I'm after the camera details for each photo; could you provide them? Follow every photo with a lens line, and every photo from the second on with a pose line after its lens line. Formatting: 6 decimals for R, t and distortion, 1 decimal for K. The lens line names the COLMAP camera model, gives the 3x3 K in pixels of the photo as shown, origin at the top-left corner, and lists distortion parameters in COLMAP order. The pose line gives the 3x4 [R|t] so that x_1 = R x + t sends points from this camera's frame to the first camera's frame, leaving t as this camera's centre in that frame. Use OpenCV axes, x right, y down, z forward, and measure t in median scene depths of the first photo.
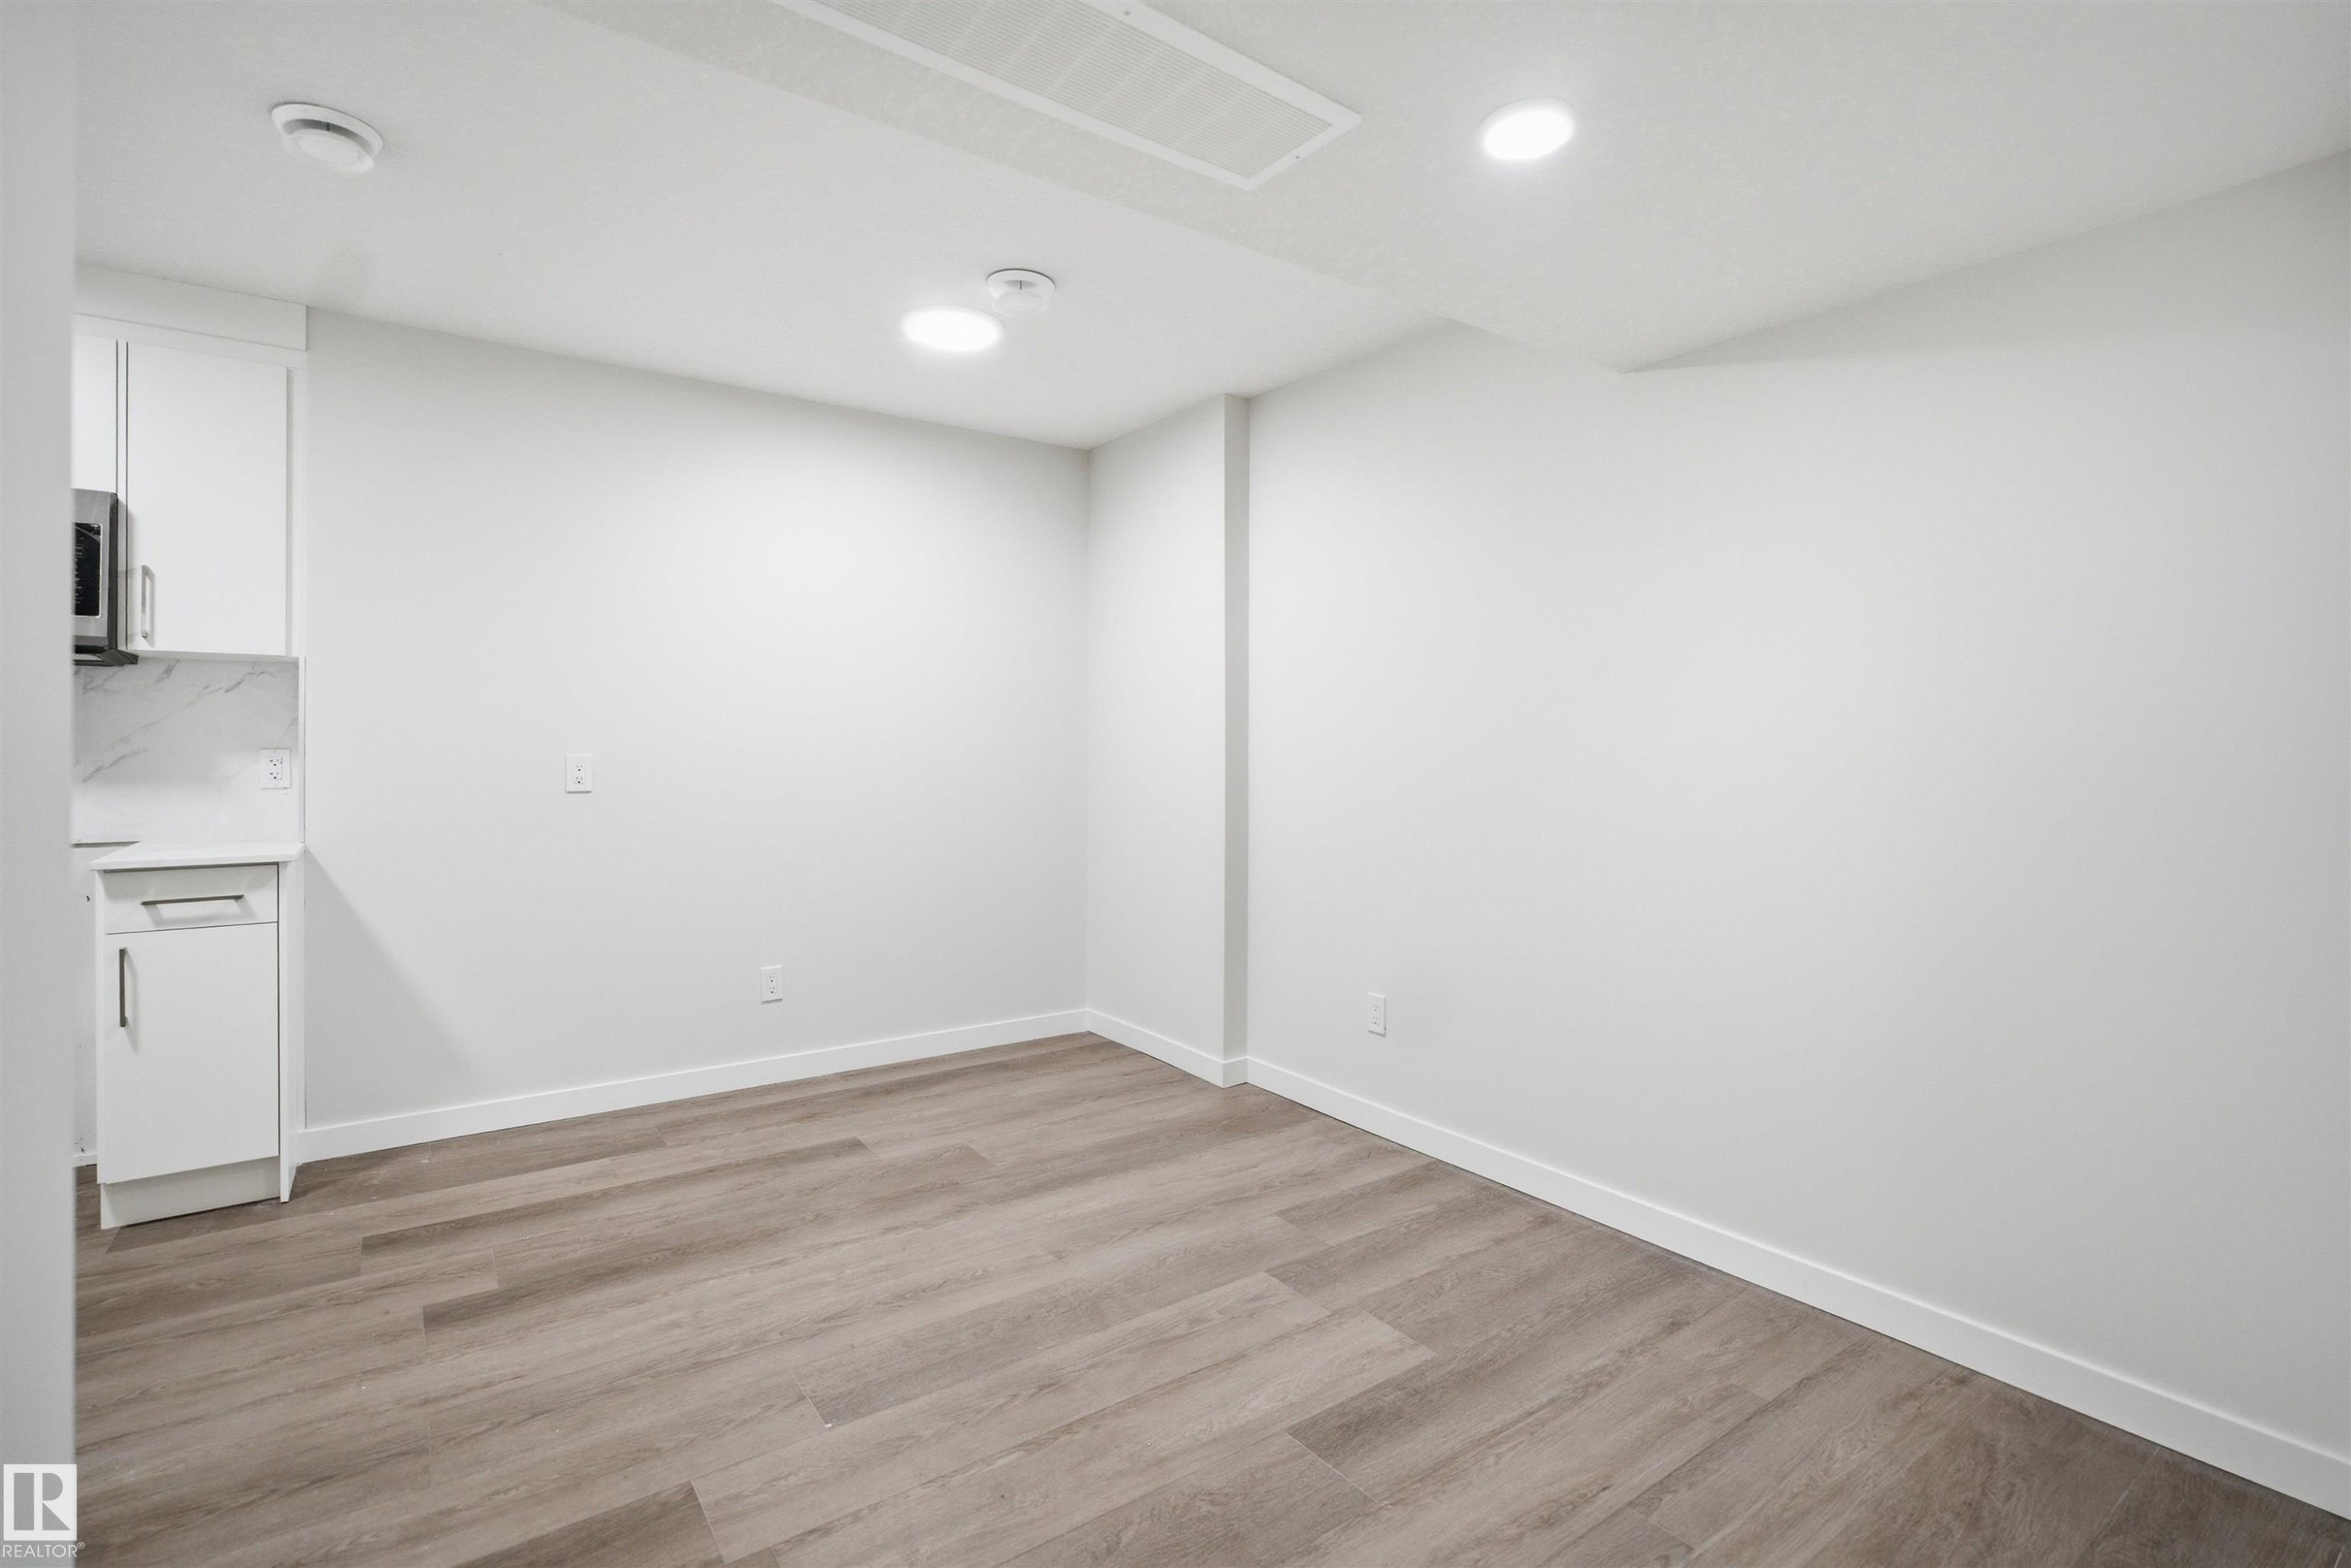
lens RADIAL K [[1079.8, 0, 1176.0], [0, 1079.8, 752.2], [0, 0, 1]] dist [-0.001330, 0.000505]
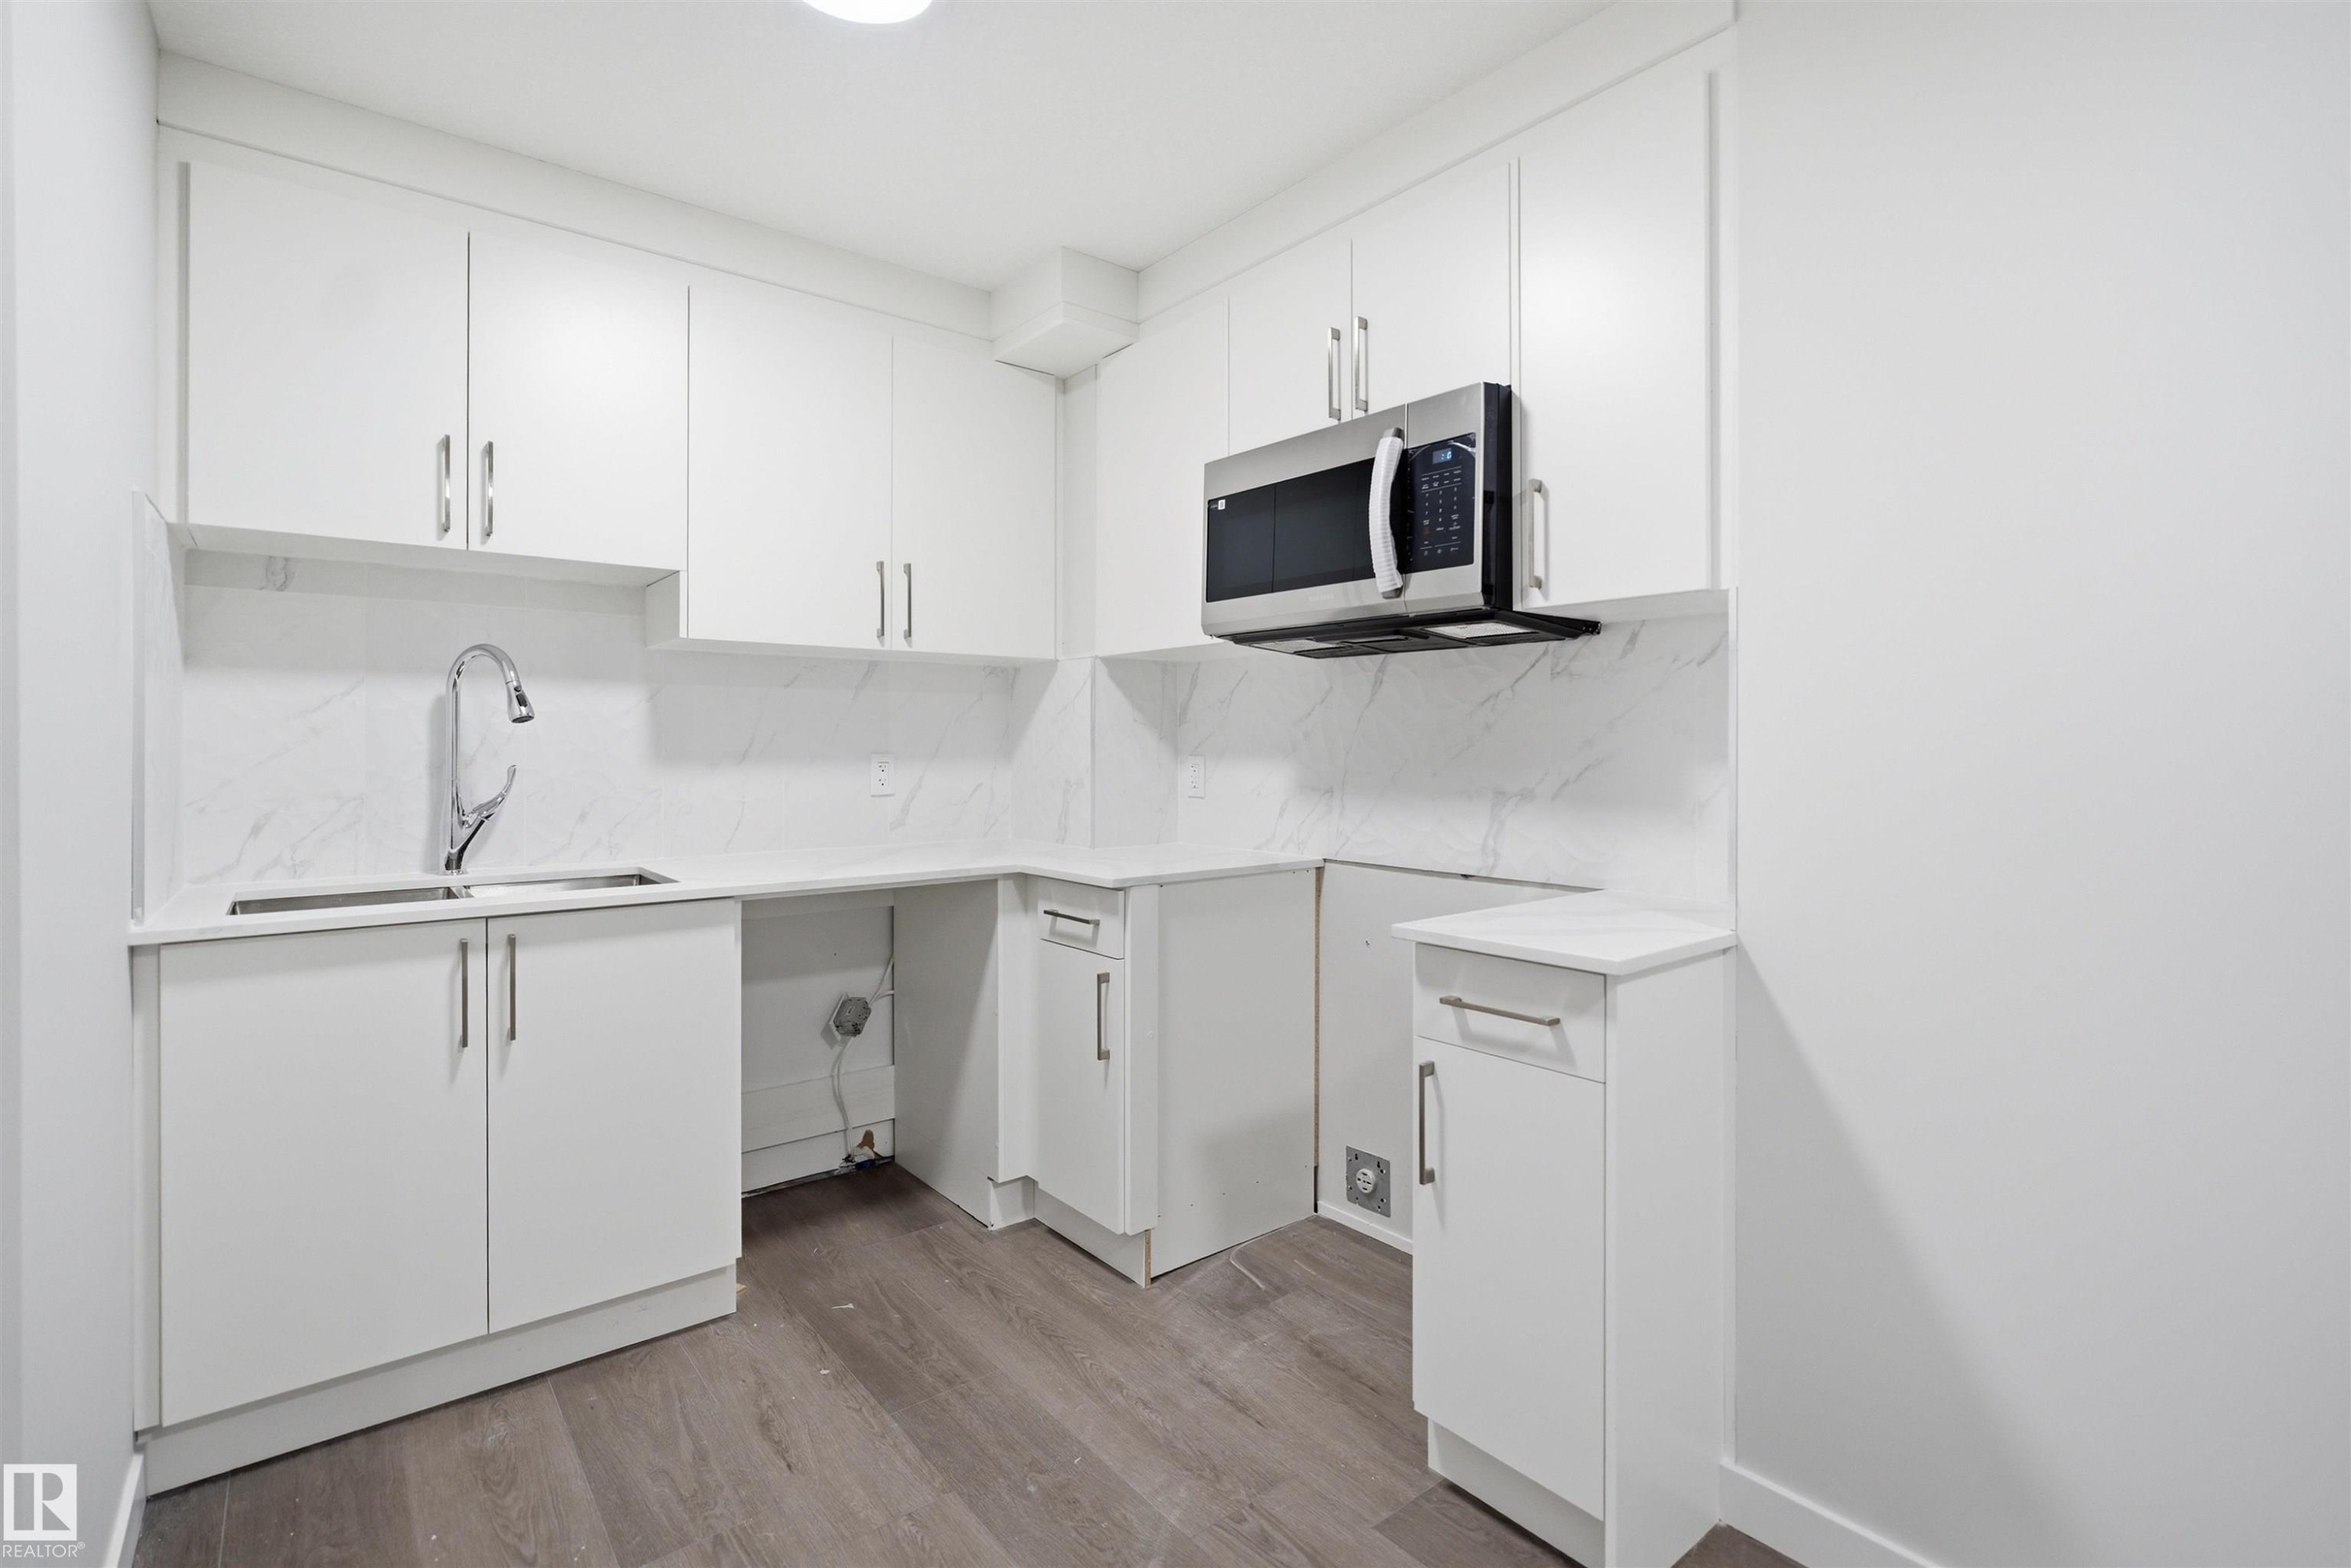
lens RADIAL K [[1079.8, 0, 1176.0], [0, 1079.8, 752.2], [0, 0, 1]] dist [-0.001330, 0.000505]
pose [[0.062490, 0.004236, -0.998037, -0.308185], [-0.007158, 0.999967, 0.003796, -0.006539], [0.998020, 0.006906, 0.062518, 0.738264]]
